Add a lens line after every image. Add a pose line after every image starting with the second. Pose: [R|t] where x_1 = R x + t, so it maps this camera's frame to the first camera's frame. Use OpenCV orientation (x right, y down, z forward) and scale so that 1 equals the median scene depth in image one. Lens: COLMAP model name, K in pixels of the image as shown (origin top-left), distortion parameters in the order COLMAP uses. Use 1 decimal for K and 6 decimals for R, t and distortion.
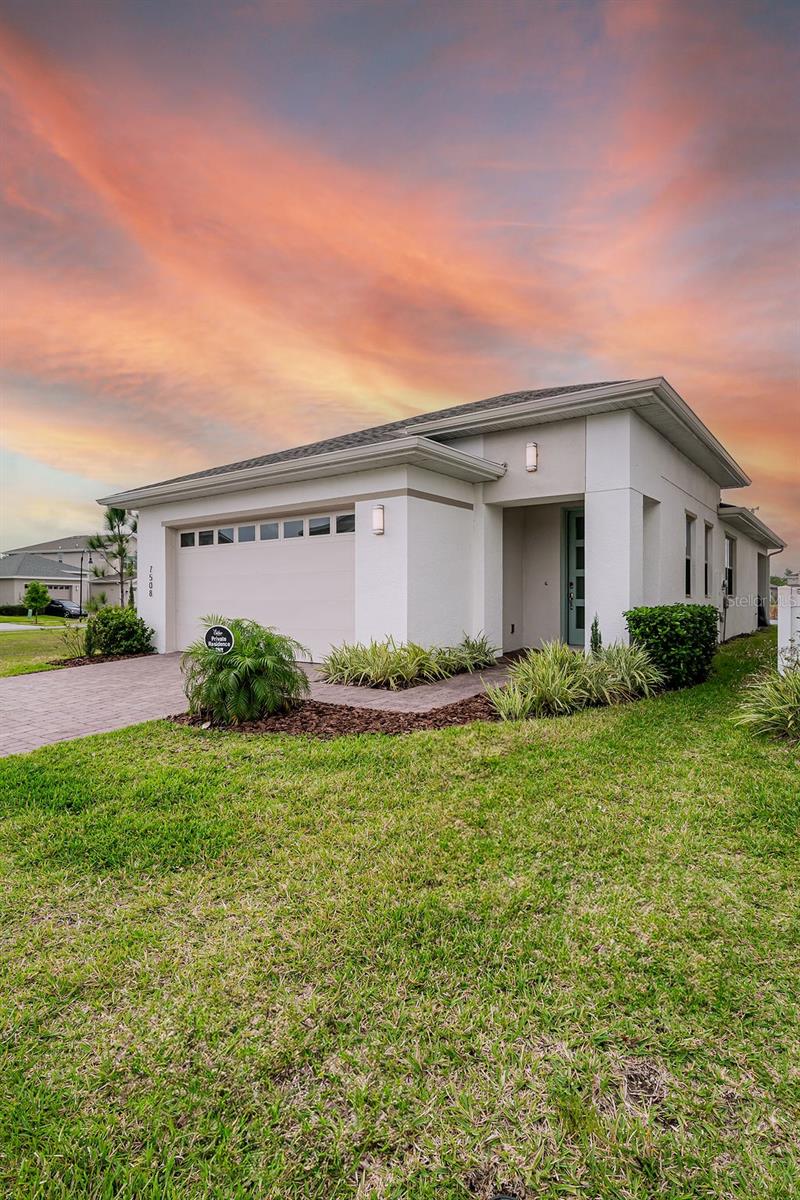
lens RADIAL K [[613.6, 0, 400.0], [0, 613.6, 600.0], [0, 0, 1]] dist [-0.014135, -0.000235]
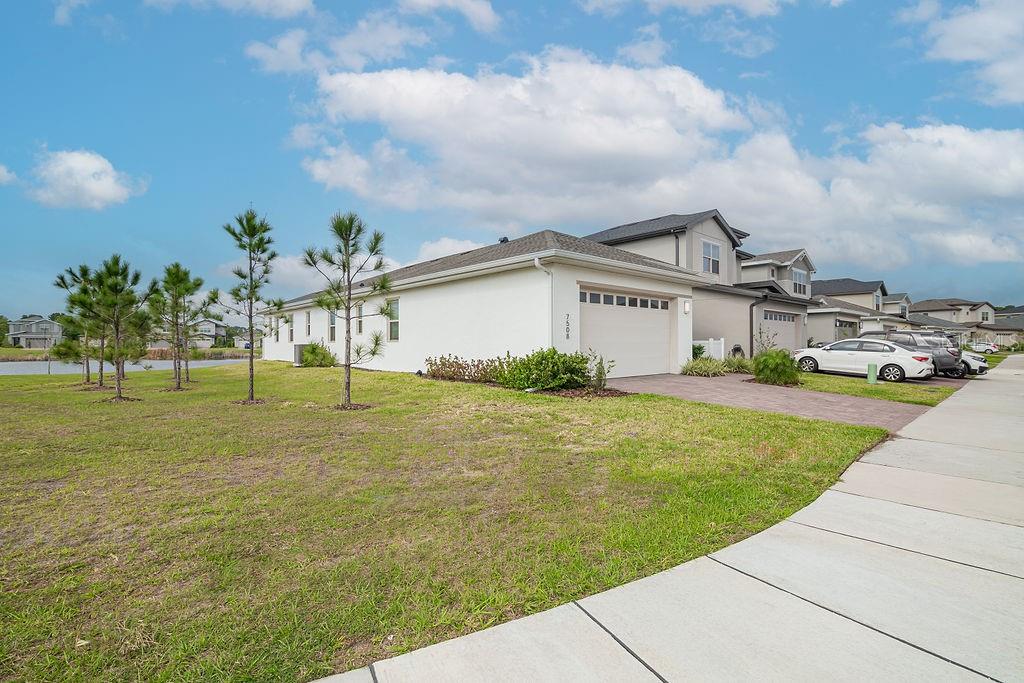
lens RADIAL K [[464.5, 0, 512.0], [0, 464.5, 341.5], [0, 0, 1]] dist [-0.021463, 0.001296]
pose [[0.176255, 0.004372, 0.984335, -2.515509], [0.007762, 0.999953, -0.005831, 0.002808], [-0.984314, 0.008669, 0.176213, 1.816949]]
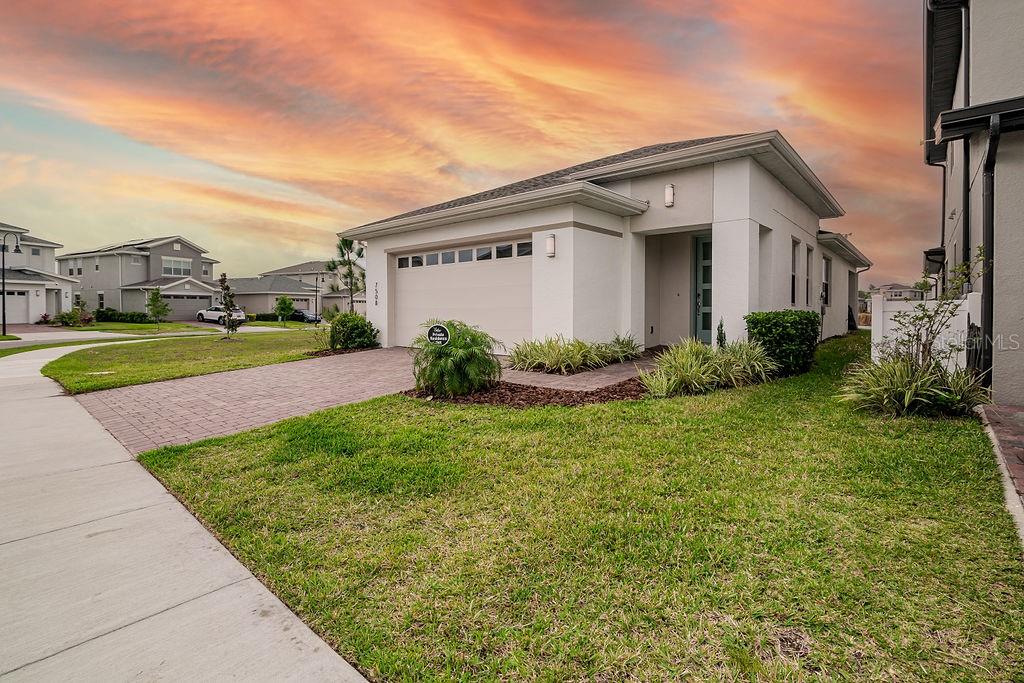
lens RADIAL K [[477.4, 0, 514.2], [0, 477.4, 317.4], [0, 0, 1]] dist [-0.019934, 0.000480]
pose [[0.996820, 0.000928, -0.079680, -0.042950], [0.000327, 0.999876, 0.015731, 0.008638], [0.079684, -0.015707, 0.996696, -0.032774]]
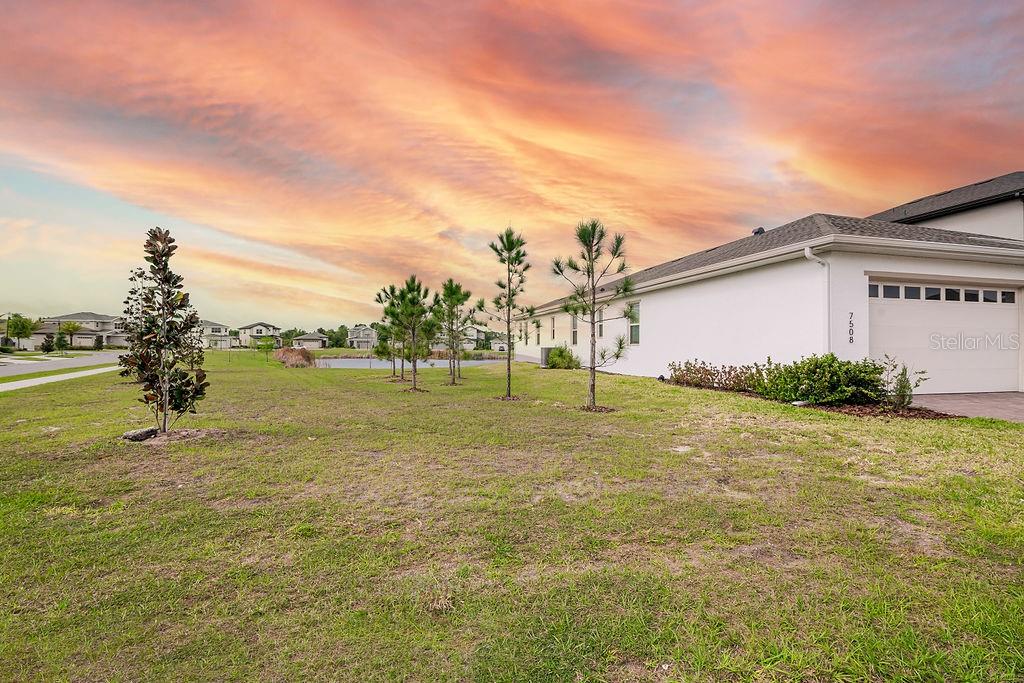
lens RADIAL K [[464.5, 0, 512.0], [0, 464.5, 341.5], [0, 0, 1]] dist [-0.021463, 0.001296]
pose [[0.623078, 0.013535, 0.782042, -2.506232], [-0.001811, 0.999873, -0.015862, 0.003732], [-0.782157, 0.008467, 0.623024, 1.854386]]
